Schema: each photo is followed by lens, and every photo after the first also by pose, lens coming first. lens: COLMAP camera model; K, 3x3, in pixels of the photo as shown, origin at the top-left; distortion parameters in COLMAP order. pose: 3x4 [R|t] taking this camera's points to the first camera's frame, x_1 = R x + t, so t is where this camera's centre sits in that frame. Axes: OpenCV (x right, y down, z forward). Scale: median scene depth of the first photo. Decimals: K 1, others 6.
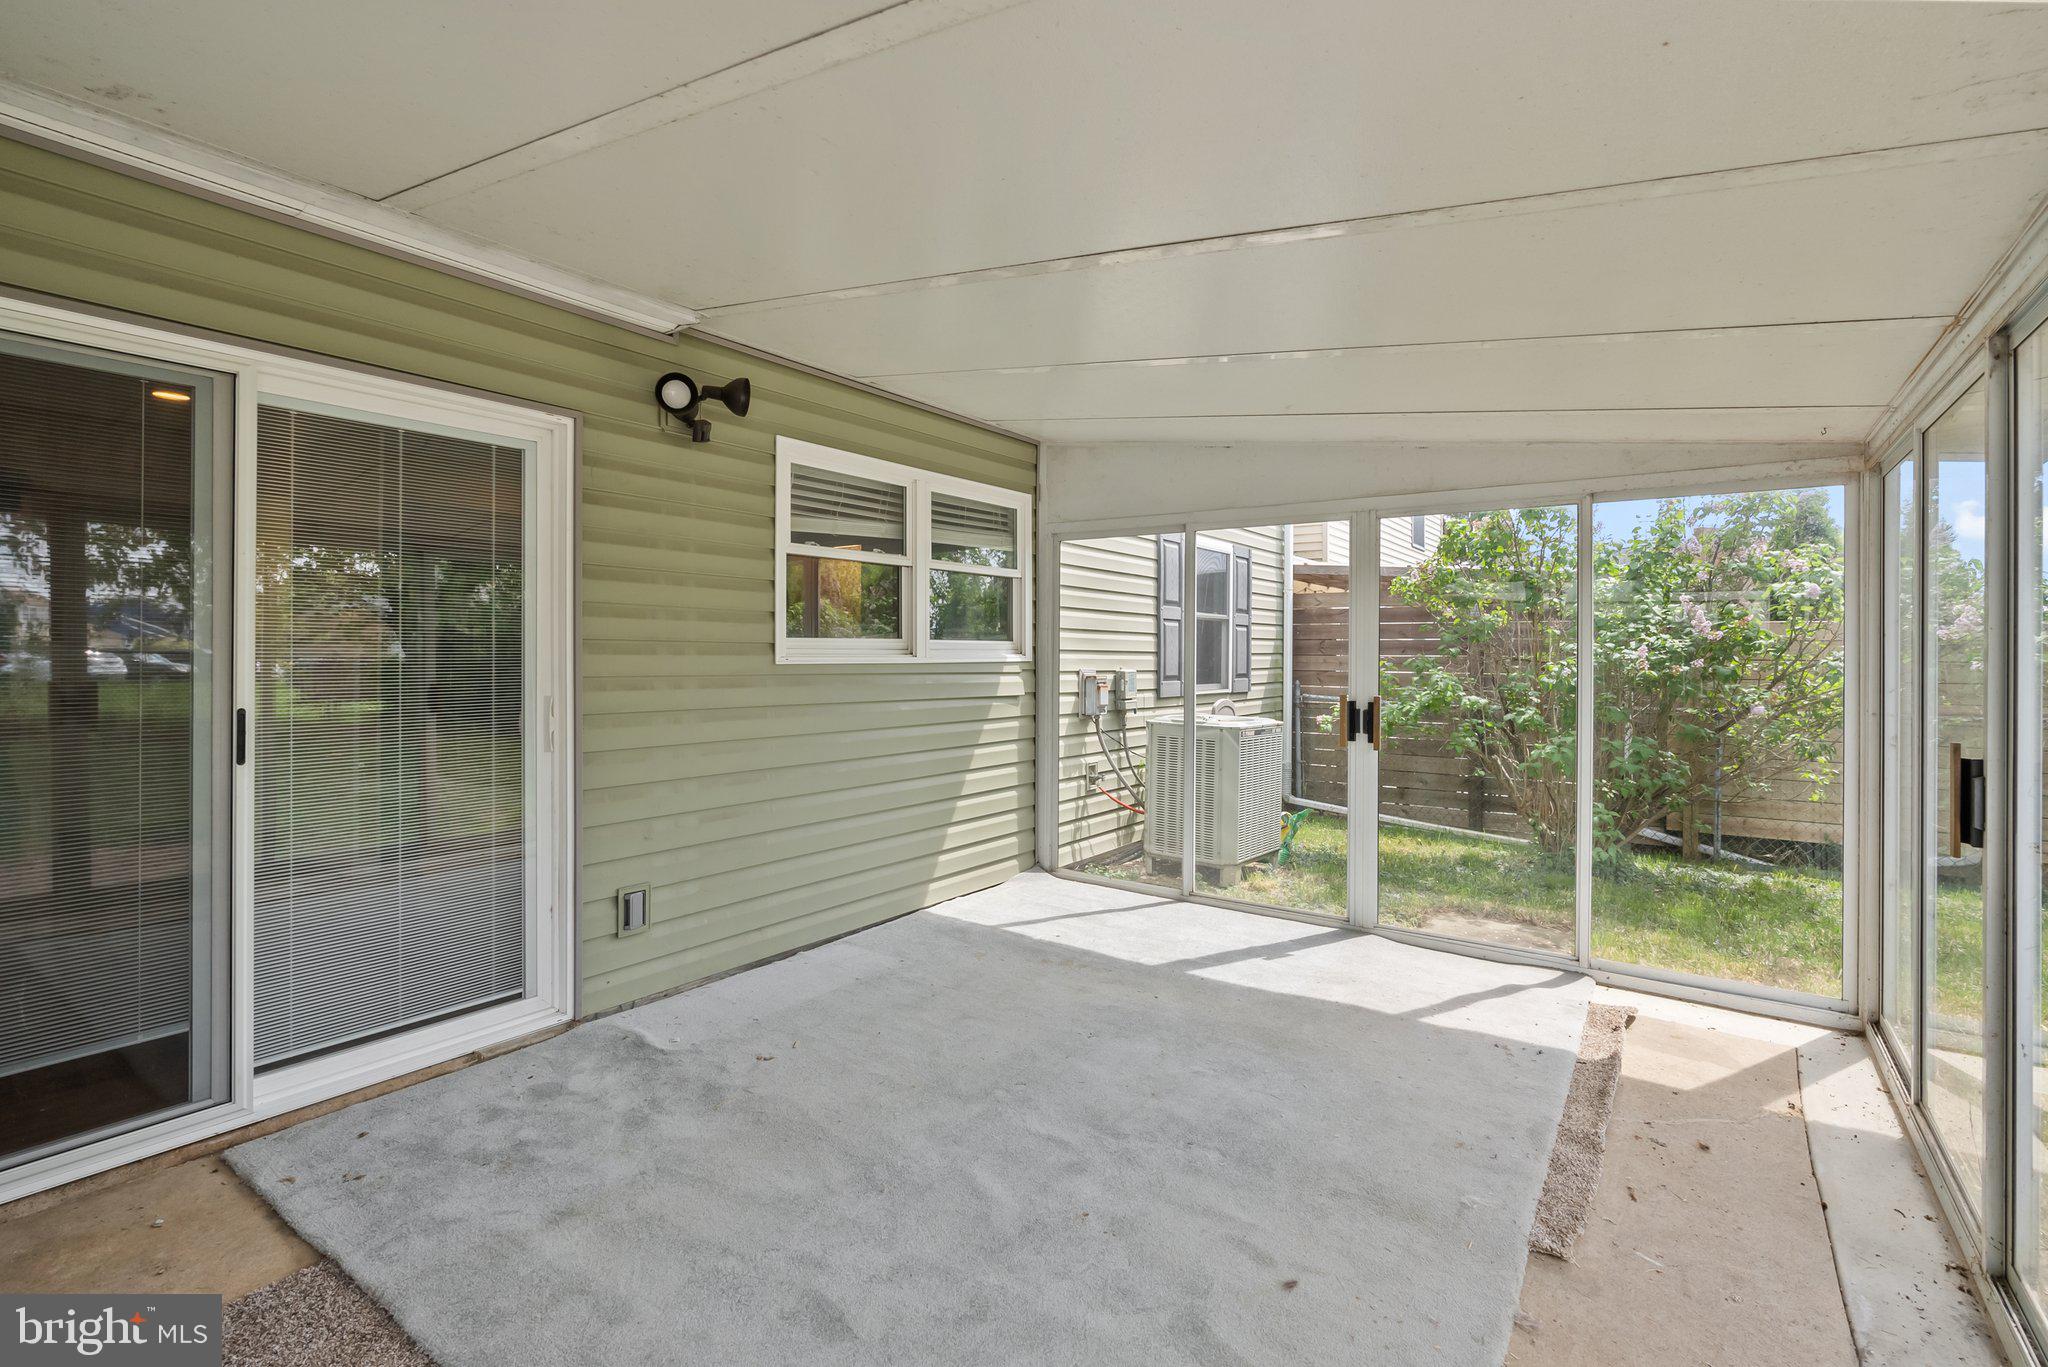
lens RADIAL K [[949.5, 0, 1024.1], [0, 949.5, 649.5], [0, 0, 1]] dist [0.001573, 0.000656]
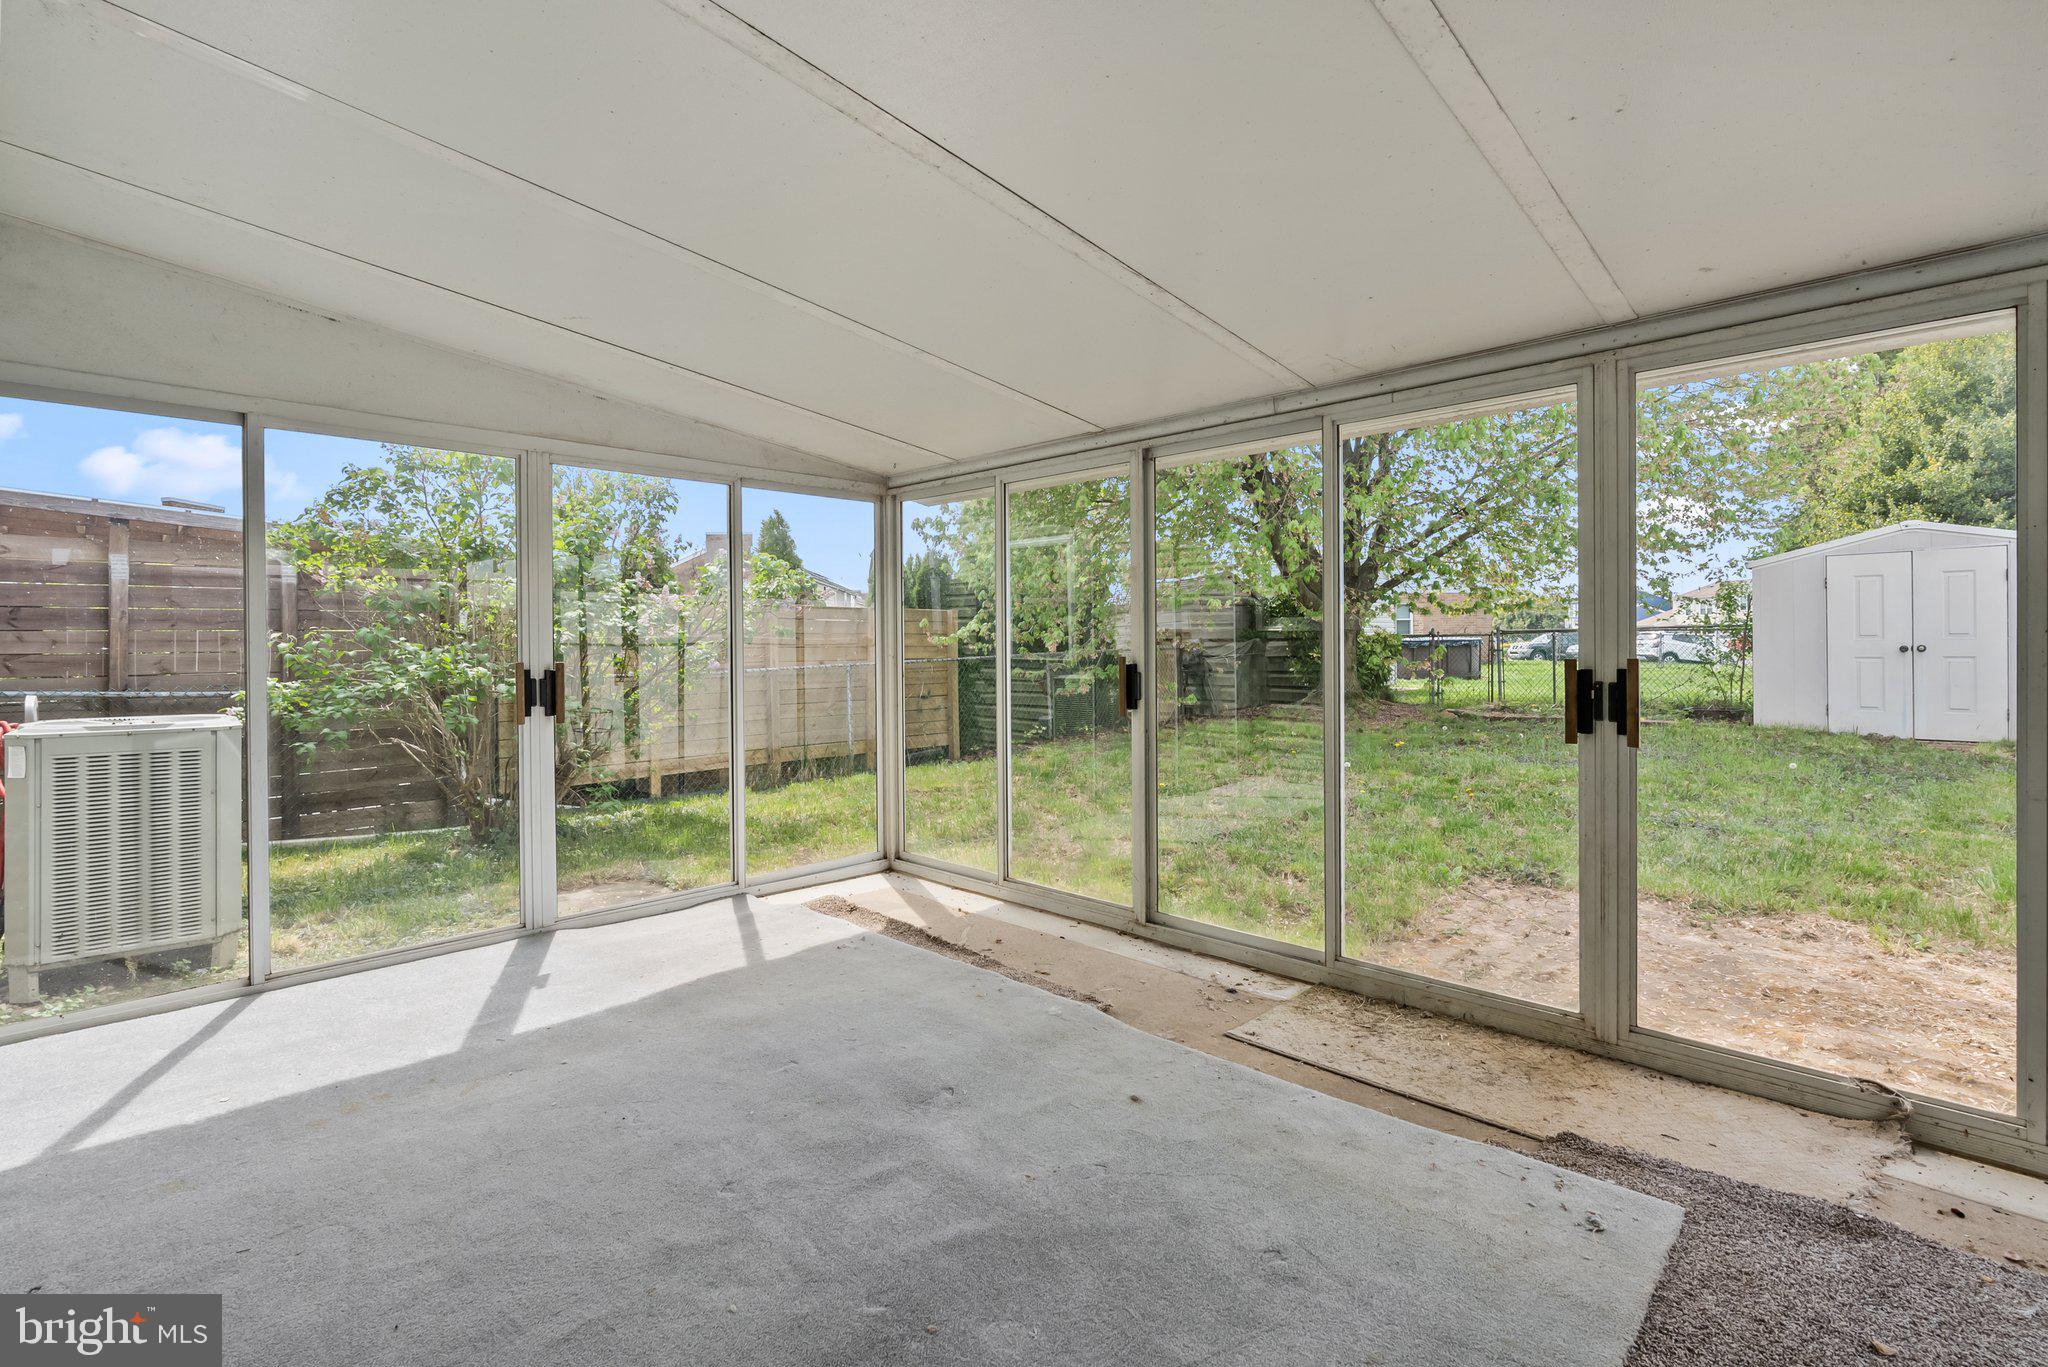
lens RADIAL K [[949.5, 0, 1024.1], [0, 949.5, 649.5], [0, 0, 1]] dist [0.001573, 0.000656]
pose [[0.156956, -0.018073, 0.987440, -0.473976], [0.005820, 0.999832, 0.017374, 0.026266], [-0.987588, 0.003020, 0.157035, 0.464537]]
